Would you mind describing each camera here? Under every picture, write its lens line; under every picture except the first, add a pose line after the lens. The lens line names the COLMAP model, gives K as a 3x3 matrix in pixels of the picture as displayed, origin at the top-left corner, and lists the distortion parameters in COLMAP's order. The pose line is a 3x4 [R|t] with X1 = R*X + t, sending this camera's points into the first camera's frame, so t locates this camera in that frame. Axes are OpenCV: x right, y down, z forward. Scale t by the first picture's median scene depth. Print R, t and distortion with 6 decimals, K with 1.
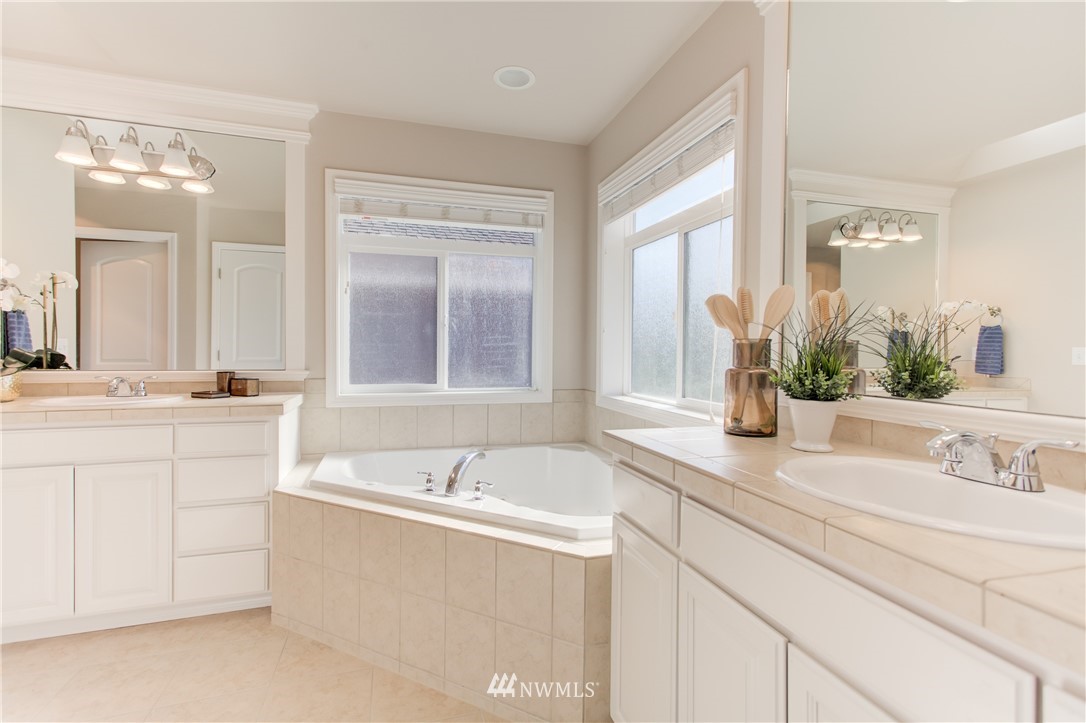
lens RADIAL K [[508.6, 0, 541.0], [0, 508.6, 357.5], [0, 0, 1]] dist [0.025690, 0.001541]
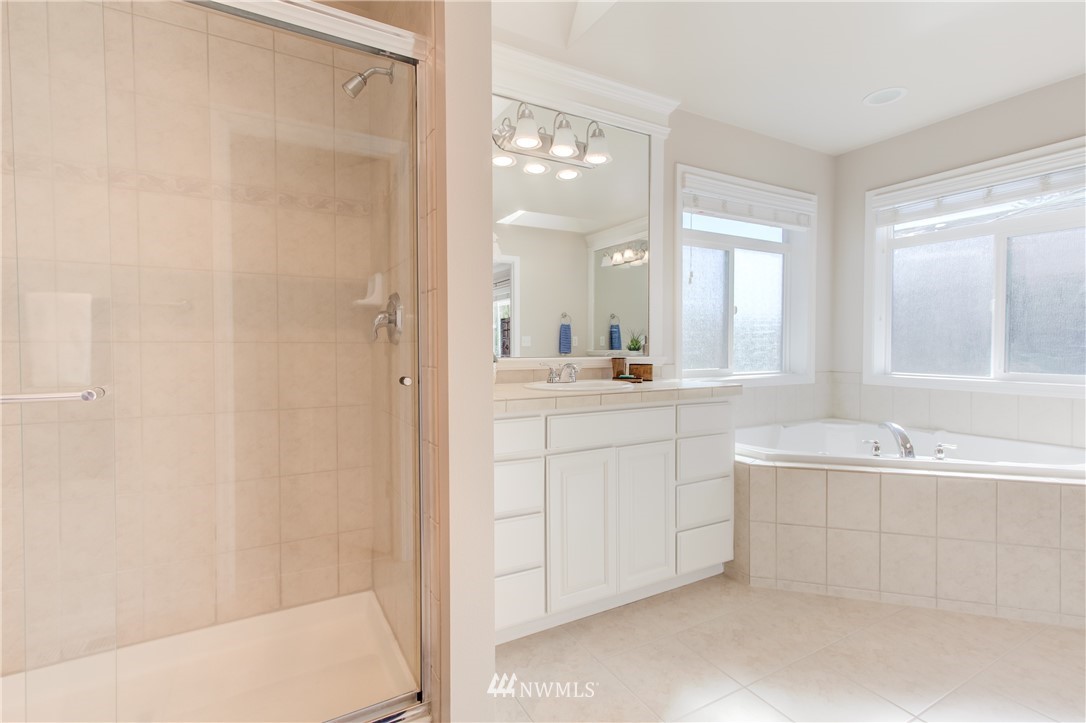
lens RADIAL K [[508.6, 0, 548.6], [0, 508.6, 357.1], [0, 0, 1]] dist [0.025690, 0.001541]
pose [[0.971377, -0.013289, 0.237170, -0.954795], [0.011006, 0.999880, 0.010945, 0.013825], [-0.237287, -0.008022, 0.971407, 0.046057]]
